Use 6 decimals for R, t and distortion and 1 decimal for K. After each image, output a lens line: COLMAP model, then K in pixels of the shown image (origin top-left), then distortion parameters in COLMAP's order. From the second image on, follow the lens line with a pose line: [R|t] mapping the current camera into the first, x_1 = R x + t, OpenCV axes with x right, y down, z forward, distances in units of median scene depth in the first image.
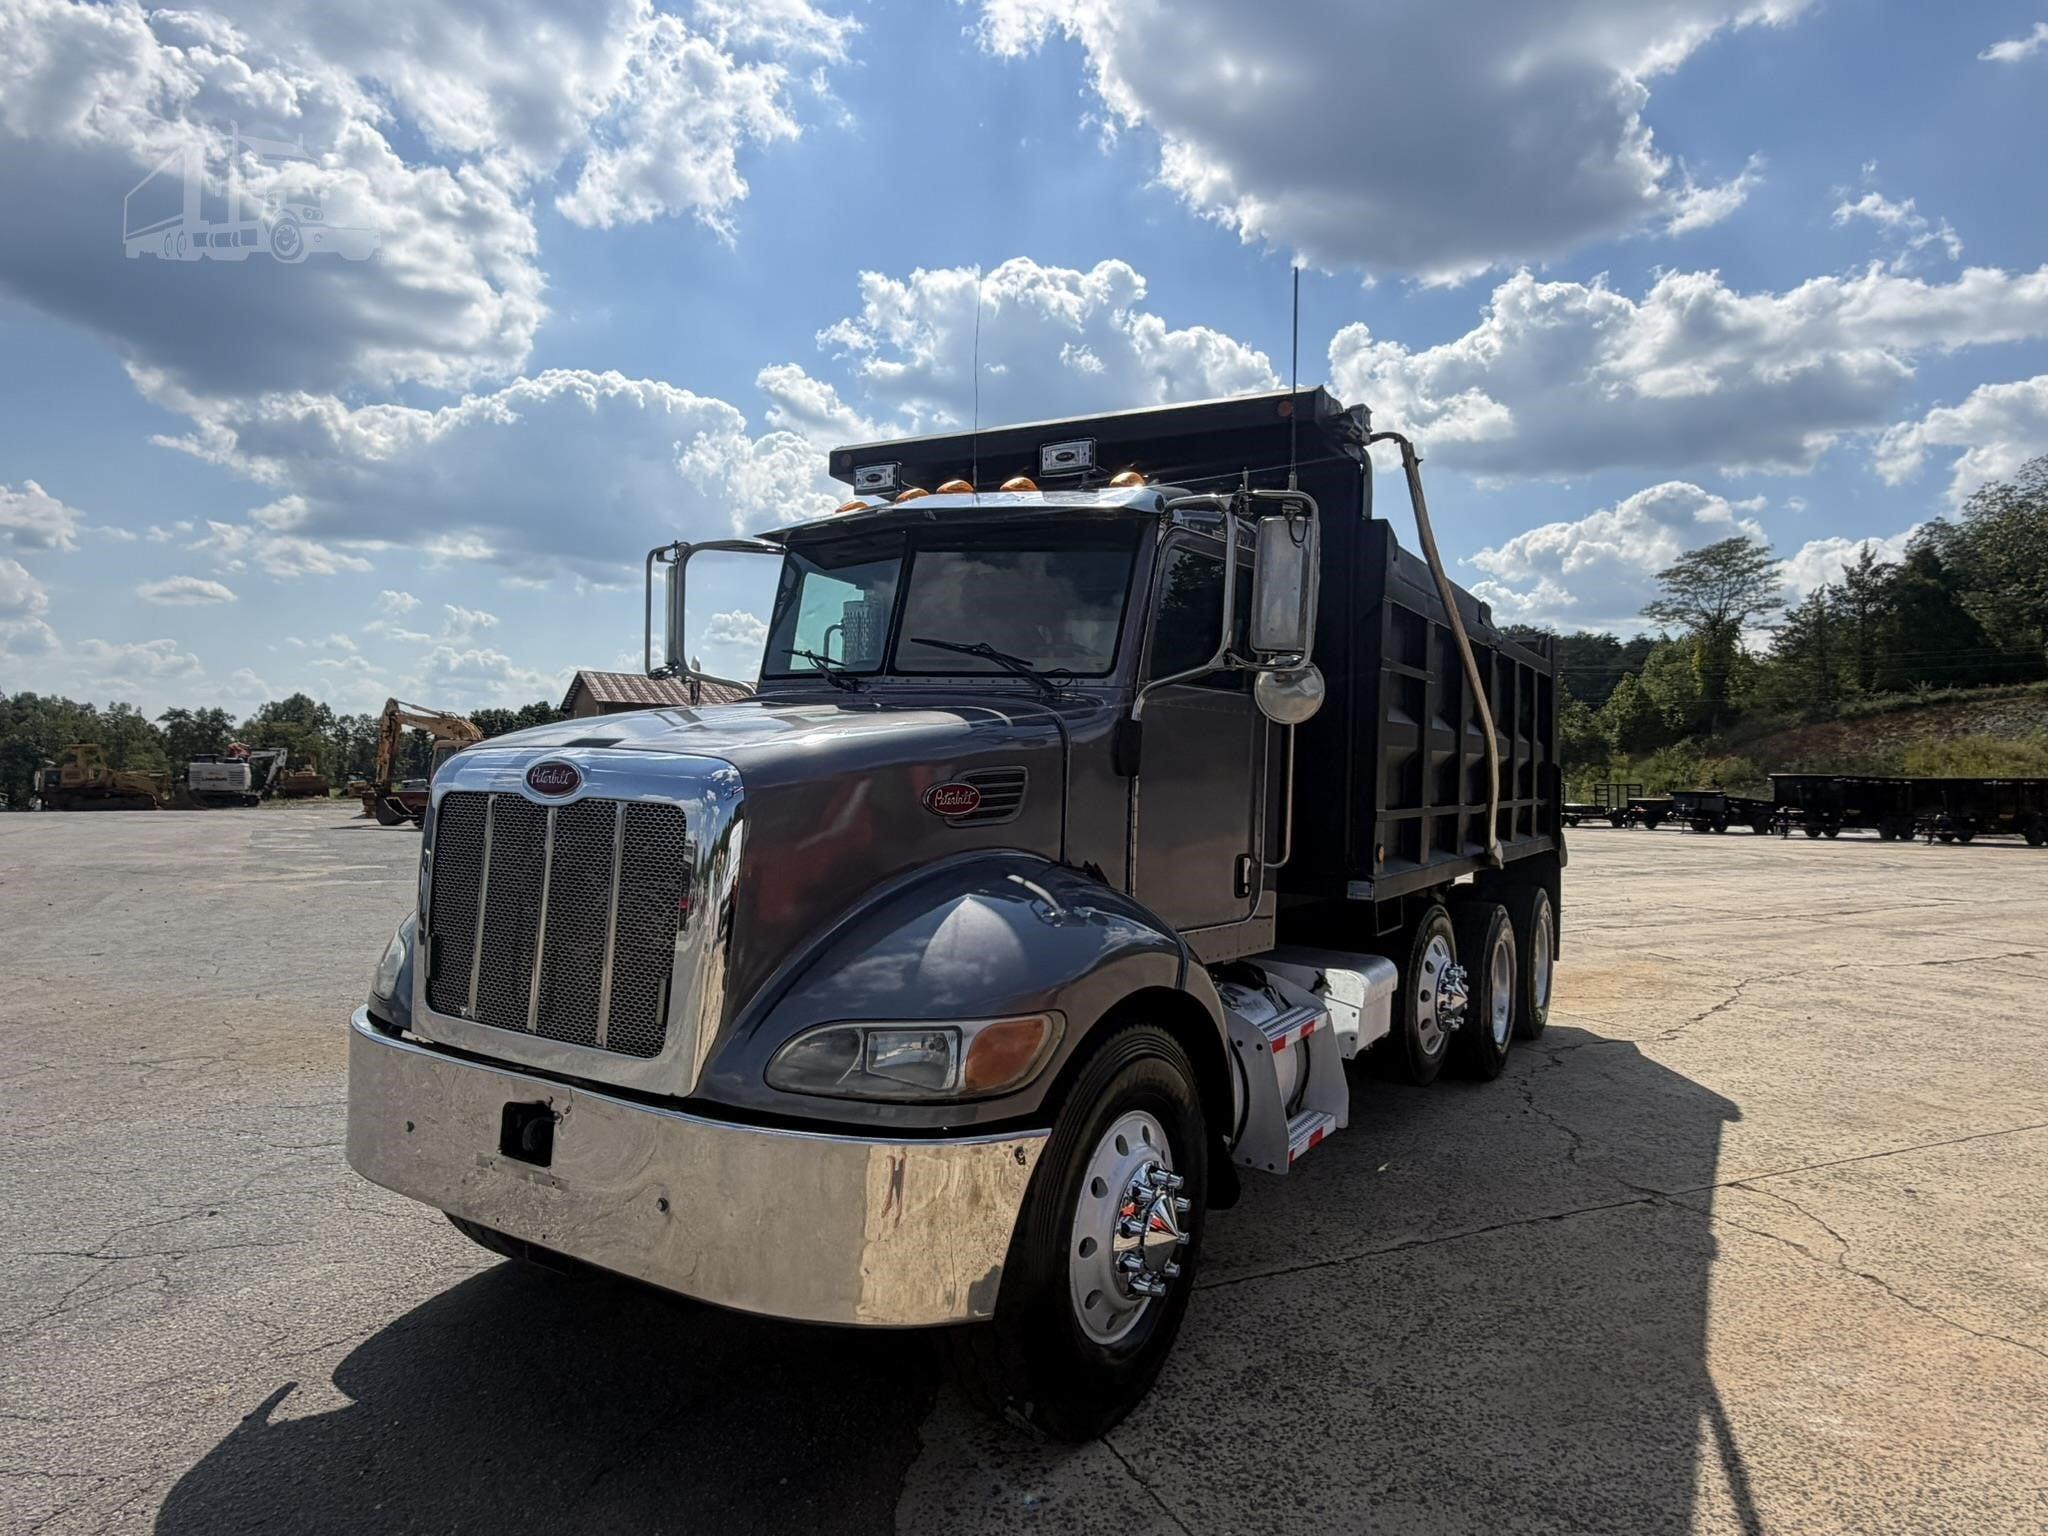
lens RADIAL K [[1228.0, 0, 1022.8], [0, 1228.0, 765.7], [0, 0, 1]] dist [-0.001862, 0.003628]
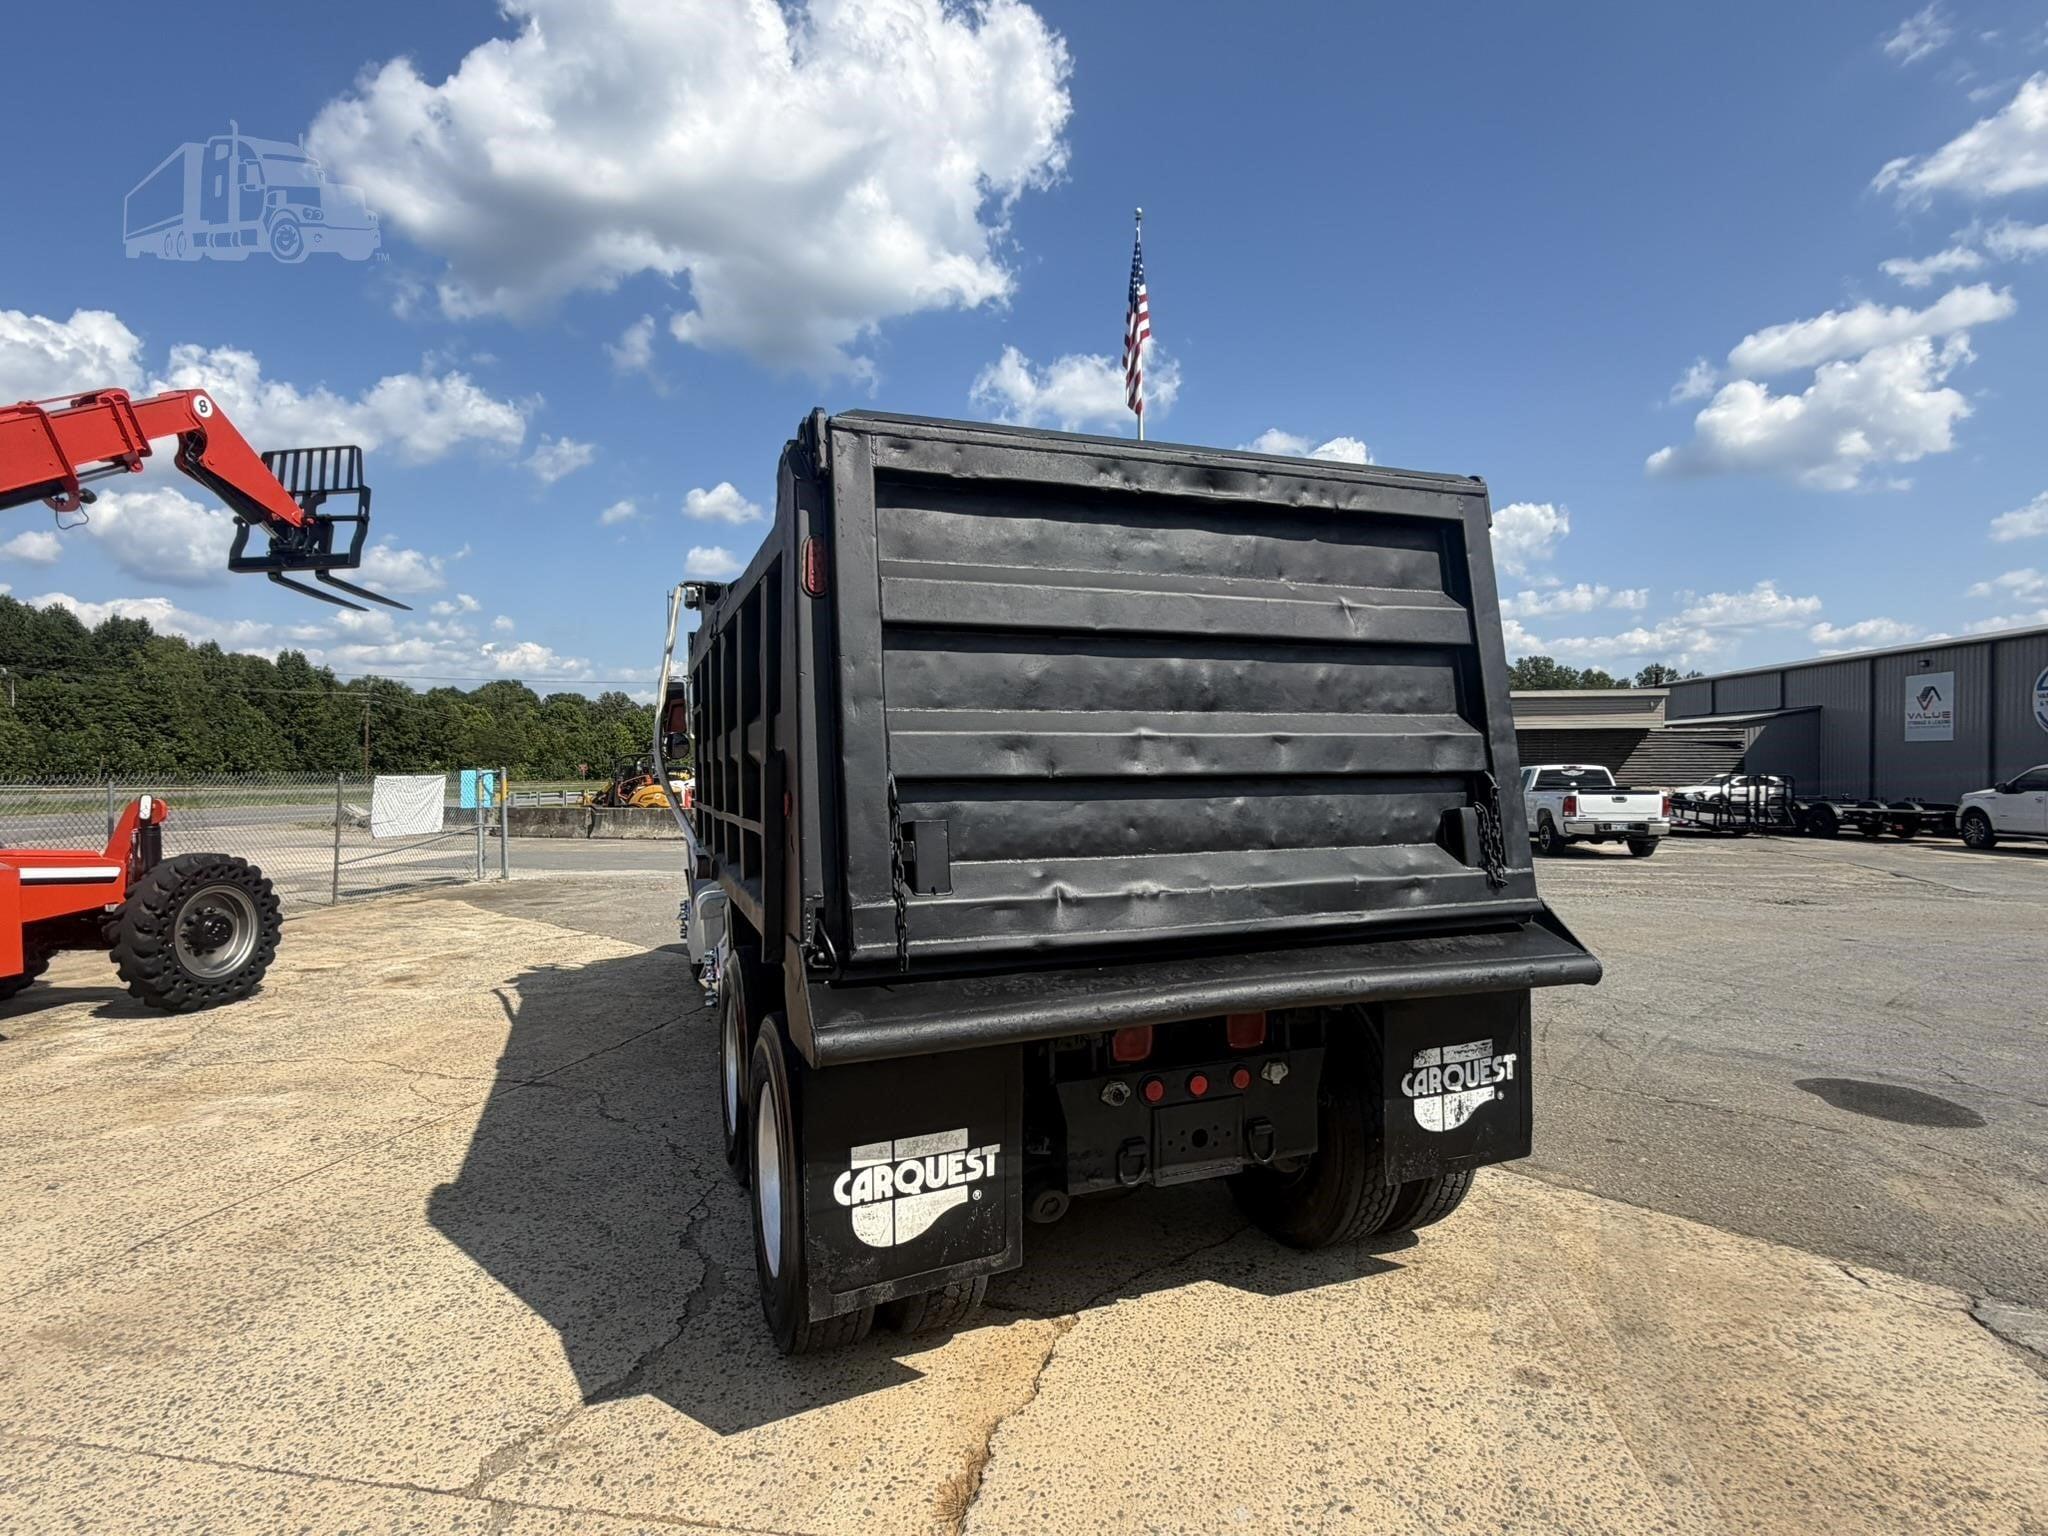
lens RADIAL K [[1059.7, 0, 1029.0], [0, 1059.7, 788.2], [0, 0, 1]] dist [-0.000082, 0.000473]
pose [[-0.611416, 0.001415, -0.791308, 1.260762], [-0.000178, 0.999998, 0.001925, 0.018835], [0.791309, 0.001318, -0.611415, 2.449956]]
